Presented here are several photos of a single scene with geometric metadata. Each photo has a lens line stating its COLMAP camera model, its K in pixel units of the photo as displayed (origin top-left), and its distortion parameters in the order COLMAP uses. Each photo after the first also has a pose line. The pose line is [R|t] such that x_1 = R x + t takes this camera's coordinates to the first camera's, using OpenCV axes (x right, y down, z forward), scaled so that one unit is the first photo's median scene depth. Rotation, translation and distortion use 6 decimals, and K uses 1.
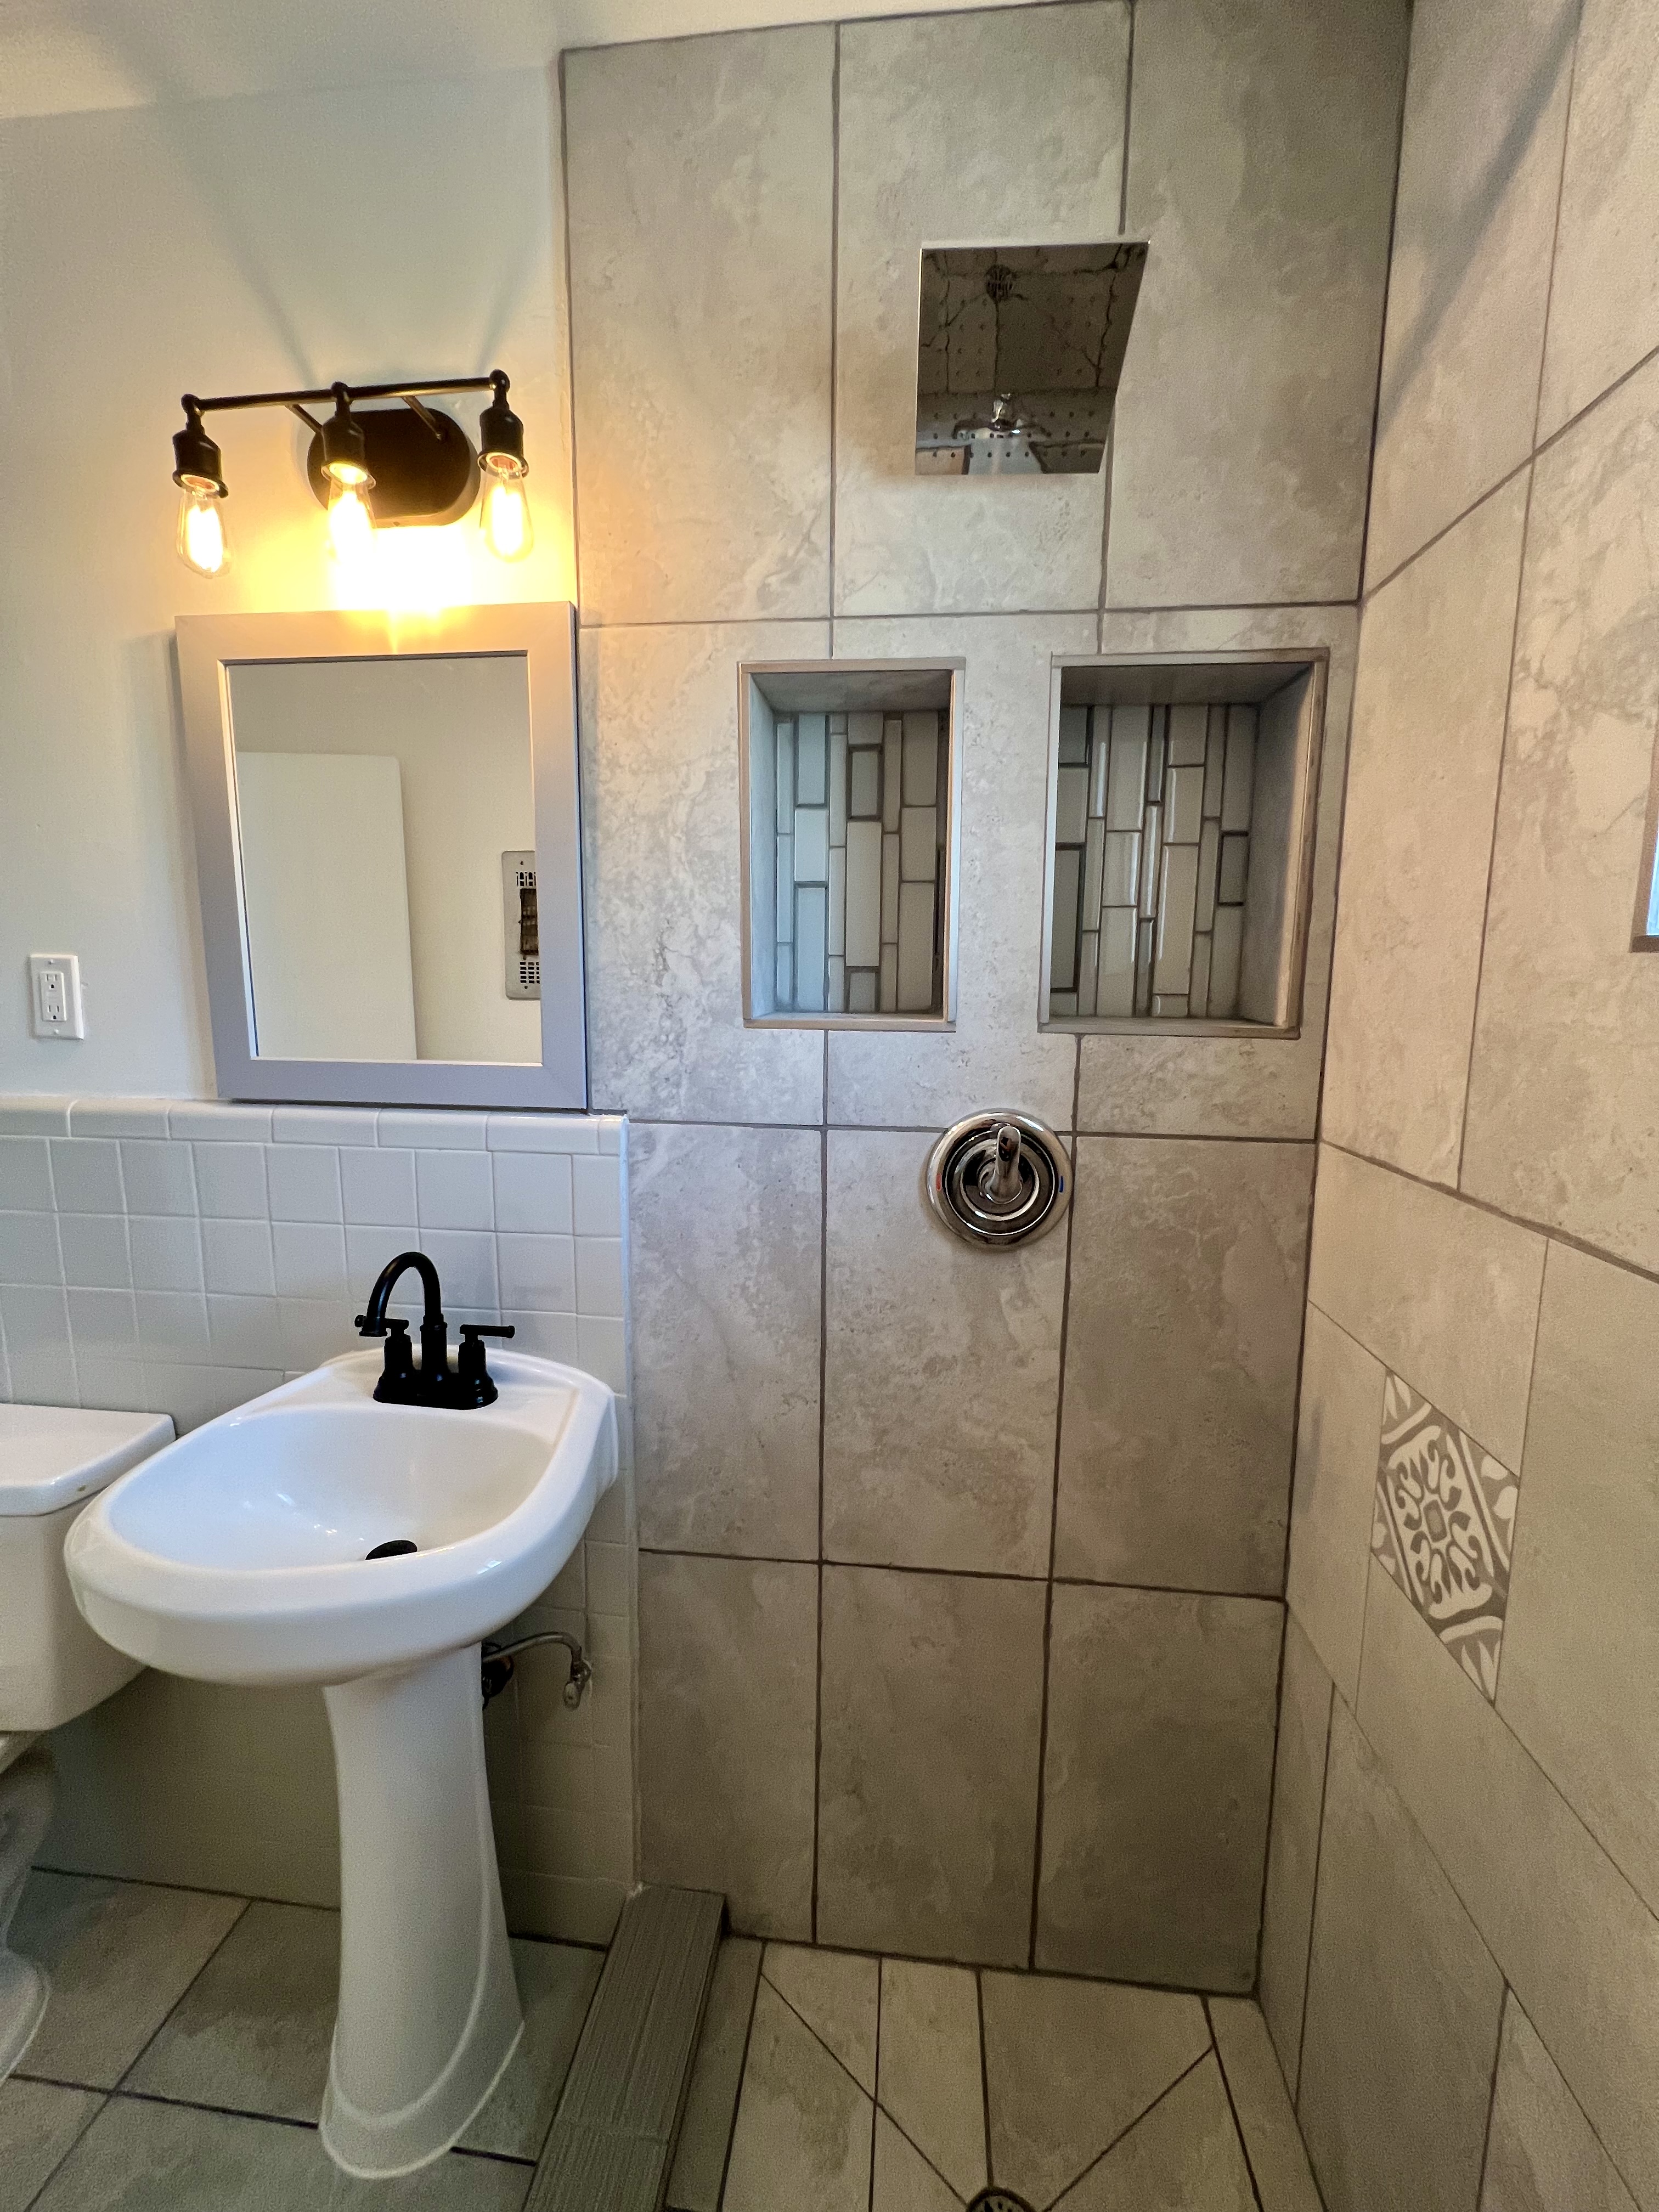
lens RADIAL K [[873.4, 0, 832.3], [0, 873.4, 1100.7], [0, 0, 1]] dist [-0.001372, 0.000742]
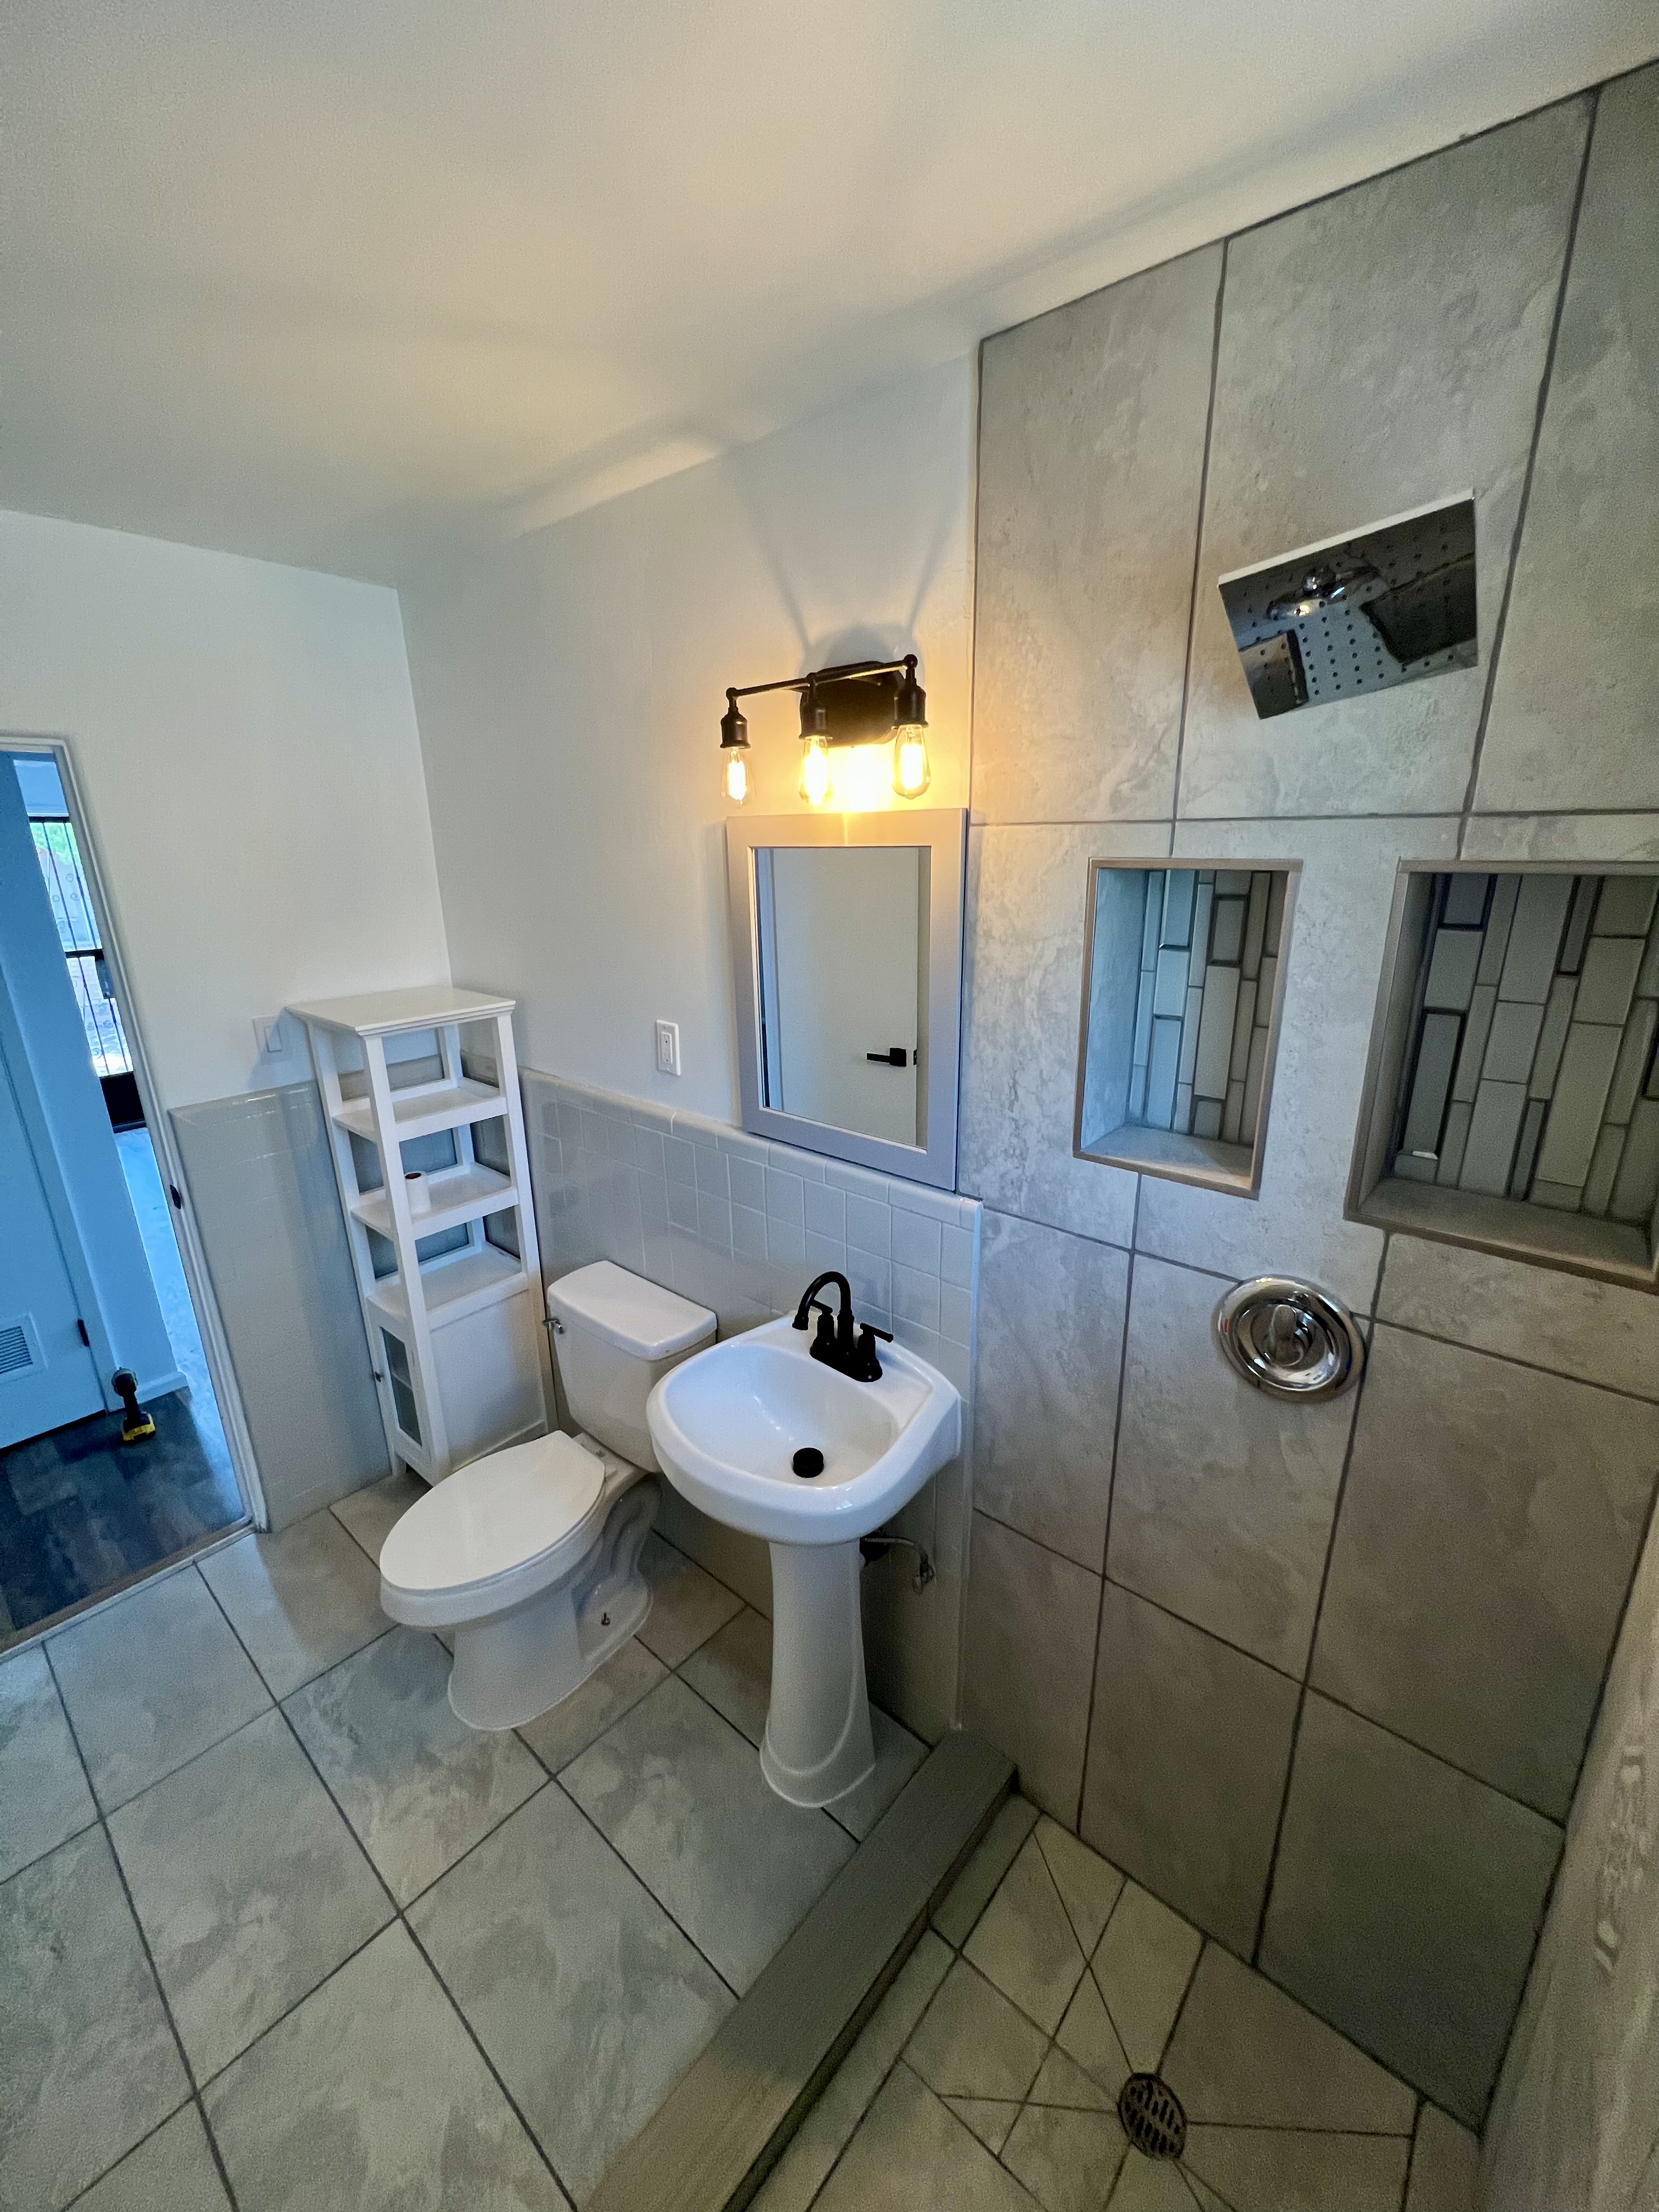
lens RADIAL K [[873.4, 0, 842.9], [0, 873.4, 1101.1], [0, 0, 1]] dist [-0.001372, 0.000742]
pose [[0.827315, 0.141186, -0.543706, 0.280053], [-0.057183, 0.984038, 0.168518, -0.344588], [0.558820, -0.108327, 0.822184, -0.154281]]
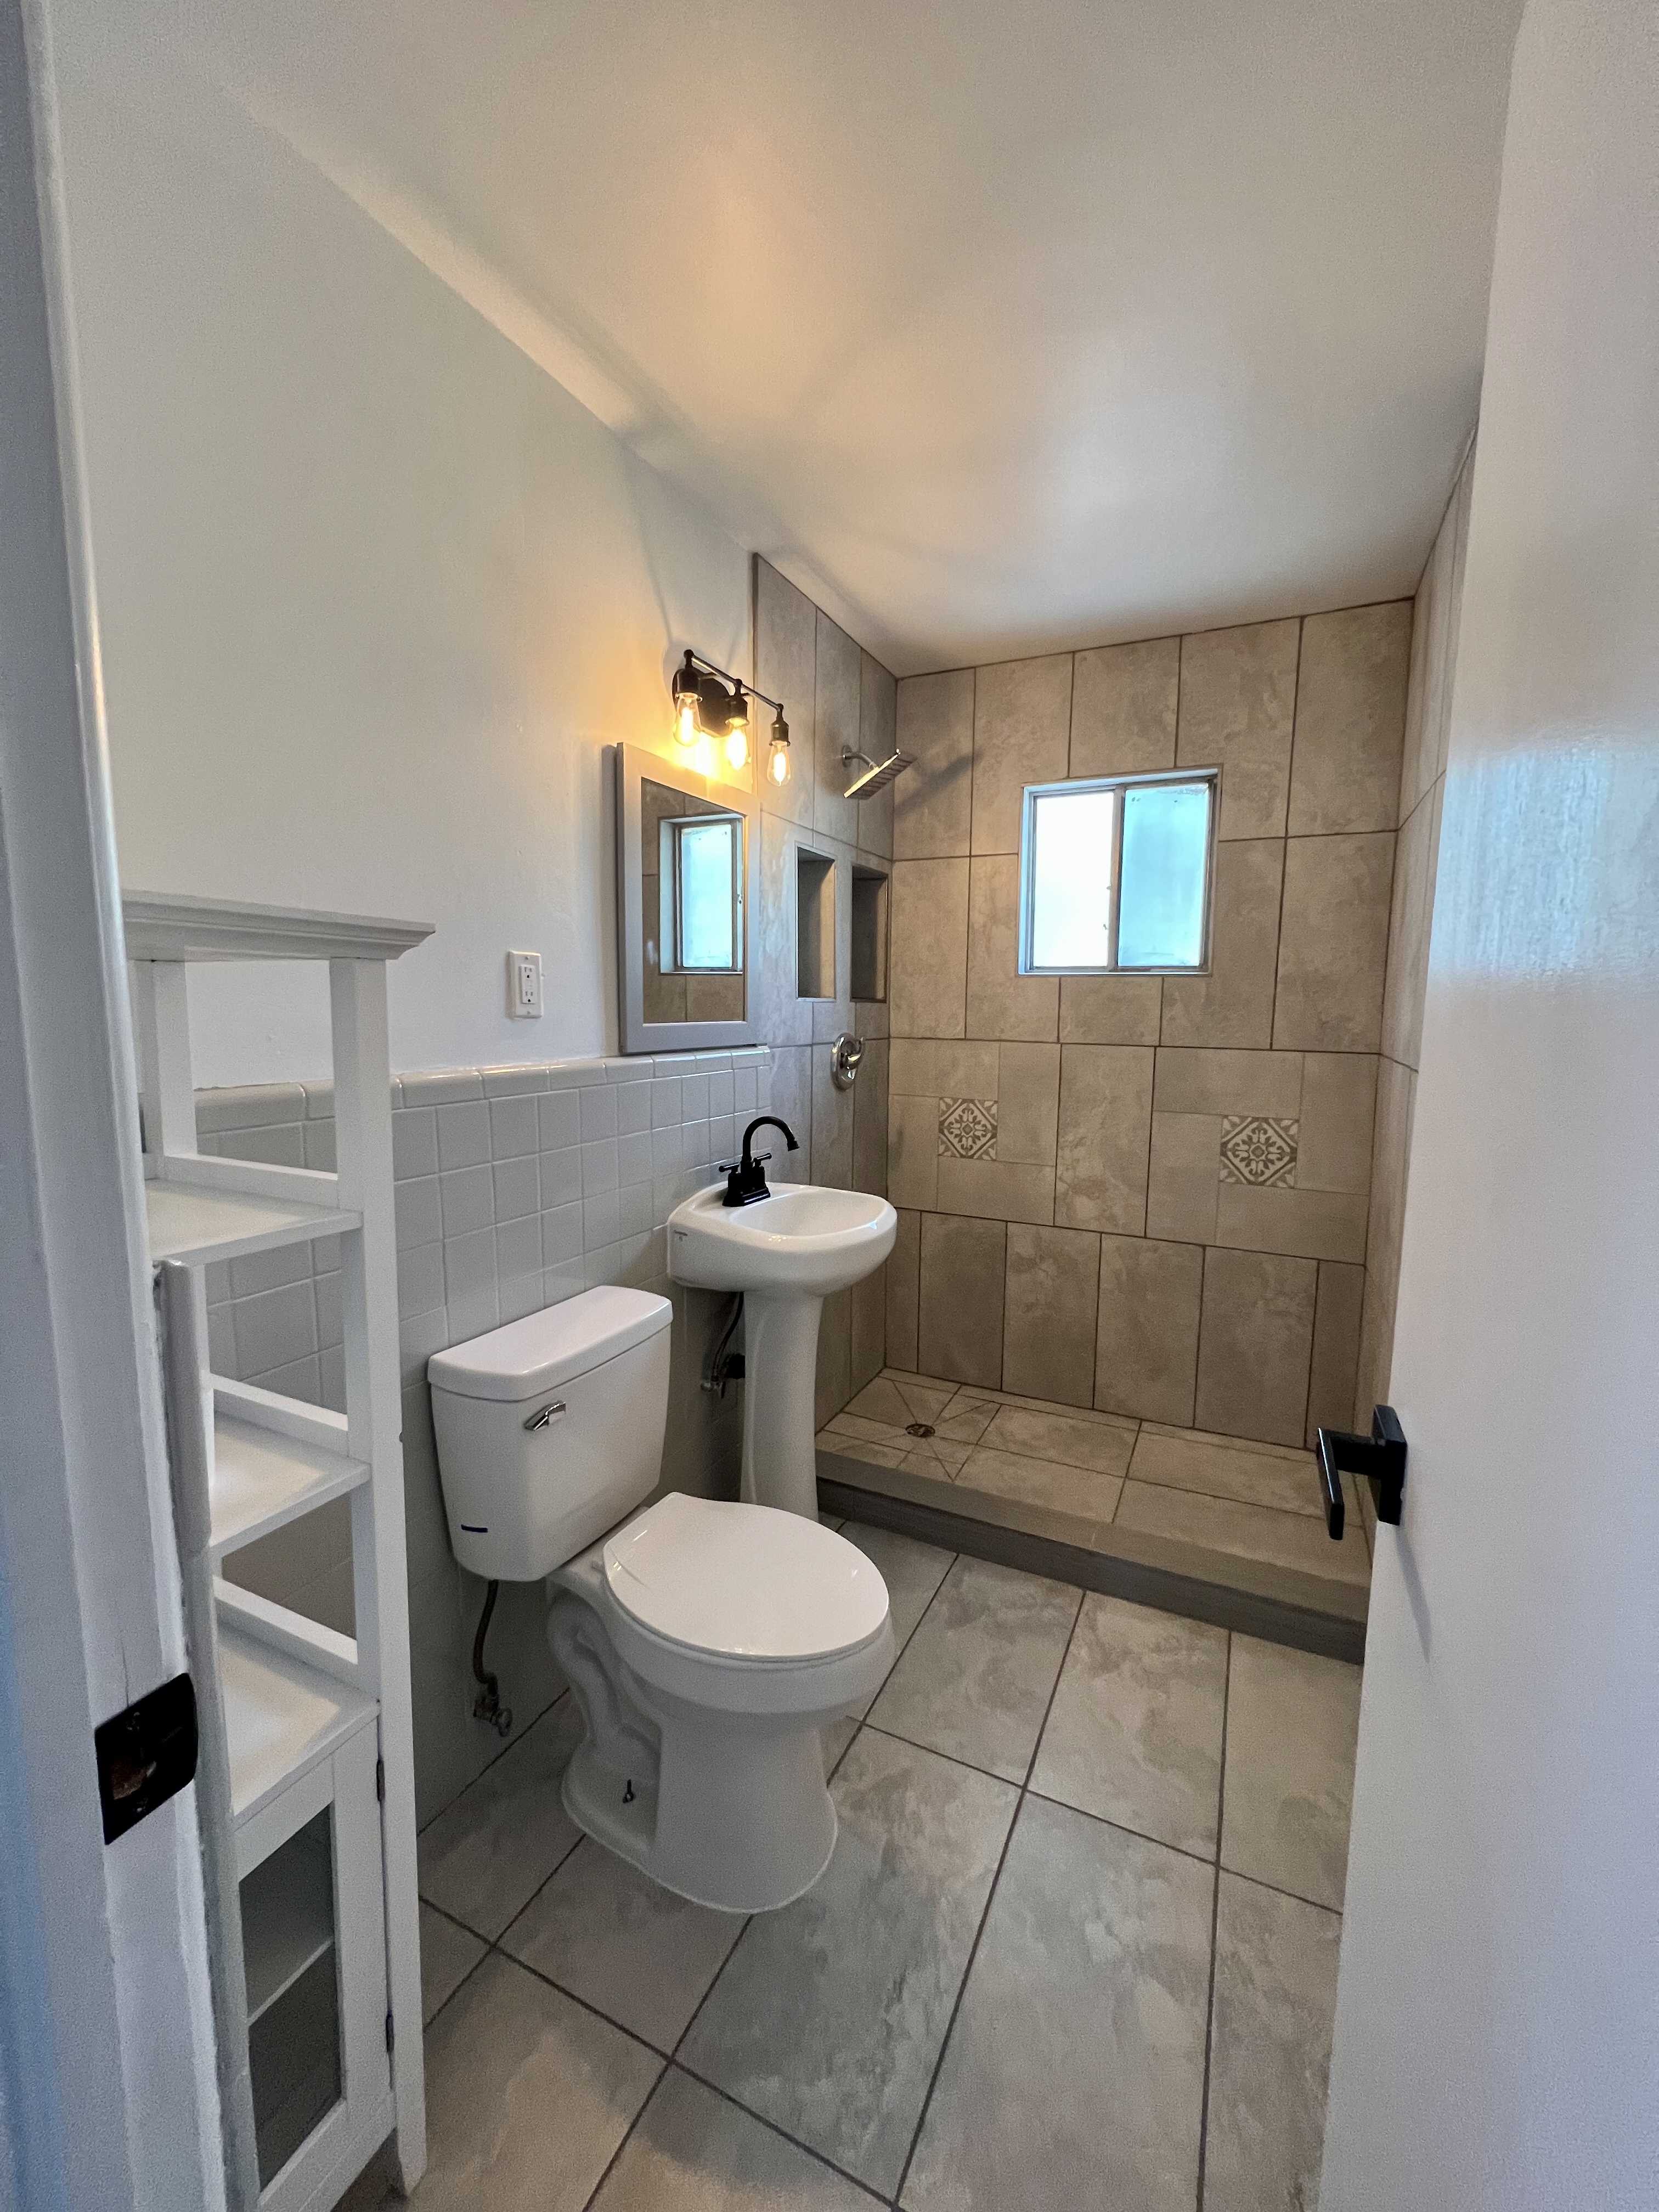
lens RADIAL K [[873.4, 0, 819.2], [0, 873.4, 1096.6], [0, 0, 1]] dist [-0.001372, 0.000742]
pose [[0.354973, -0.109402, 0.928453, -2.163156], [0.122663, 0.989994, 0.069756, 0.007866], [-0.926794, 0.089125, 0.364841, 0.163864]]
